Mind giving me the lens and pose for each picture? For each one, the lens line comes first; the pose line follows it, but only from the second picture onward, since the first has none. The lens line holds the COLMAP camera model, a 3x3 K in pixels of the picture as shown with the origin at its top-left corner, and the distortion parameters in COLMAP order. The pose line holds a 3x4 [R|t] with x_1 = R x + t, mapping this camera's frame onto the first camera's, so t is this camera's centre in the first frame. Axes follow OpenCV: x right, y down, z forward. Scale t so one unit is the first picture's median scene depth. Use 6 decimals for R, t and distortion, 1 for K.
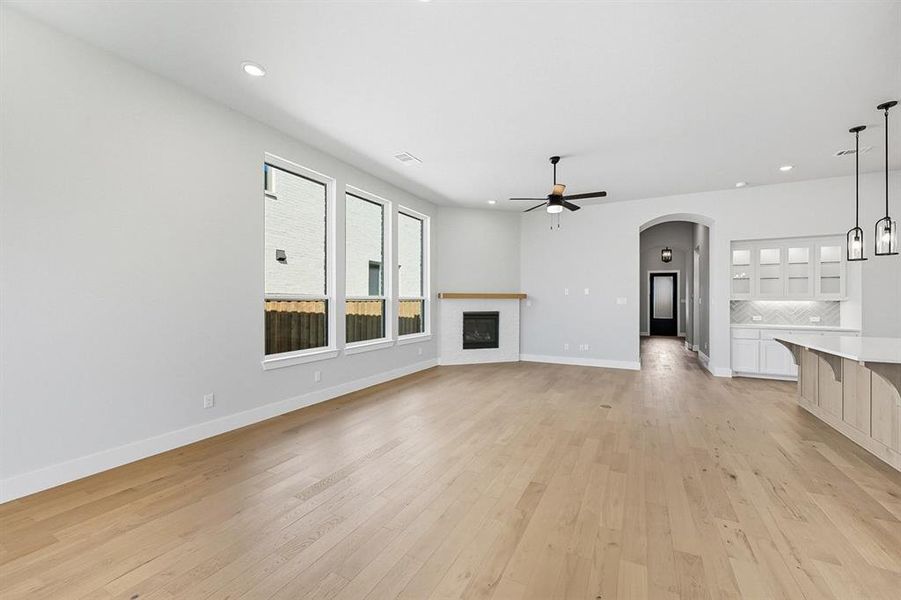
lens RADIAL K [[357.6, 0, 451.7], [0, 357.6, 300.7], [0, 0, 1]] dist [-0.000832, 0.000026]
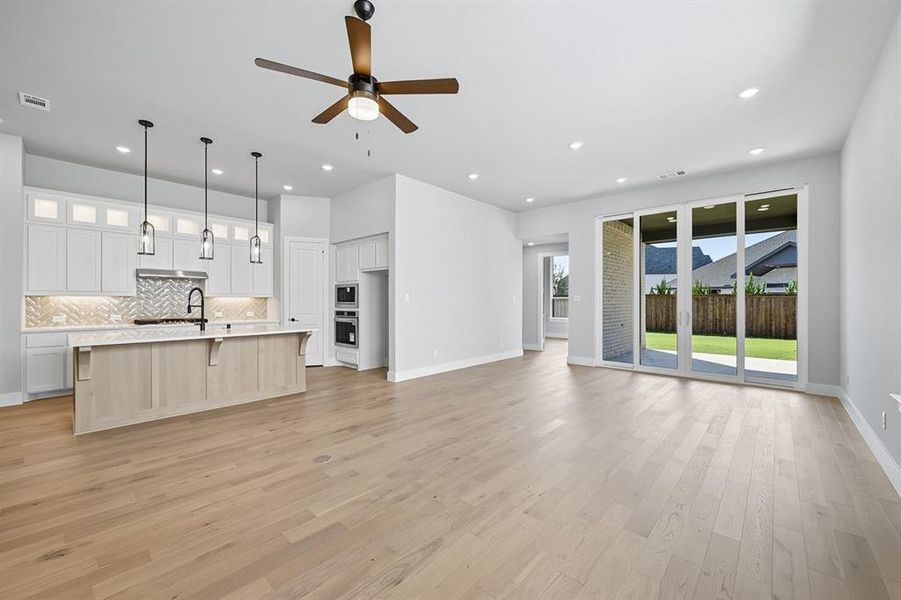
lens RADIAL K [[357.6, 0, 451.7], [0, 357.6, 300.7], [0, 0, 1]] dist [-0.000832, 0.000026]
pose [[-0.968066, -0.003334, 0.250674, 0.032818], [-0.003227, 0.999994, 0.000837, 0.007275], [-0.250675, 0.000001, -0.968071, 1.075794]]
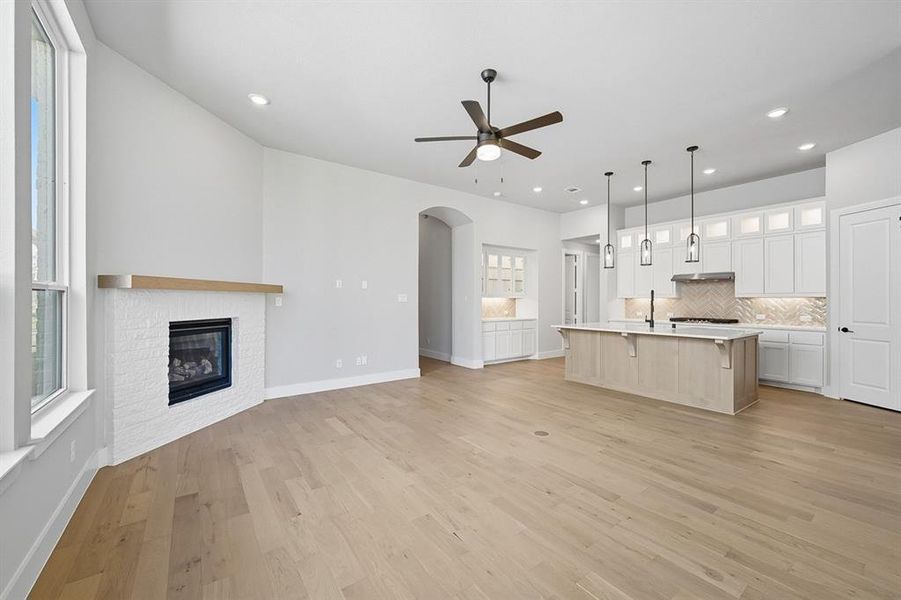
lens RADIAL K [[355.7, 0, 448.7], [0, 355.7, 299.8], [0, 0, 1]] dist [-0.000340, -0.000044]
pose [[0.445436, 0.001094, 0.895313, -0.233896], [0.000312, 0.999999, -0.001377, 0.006794], [-0.895314, 0.000892, 0.445435, 0.575928]]
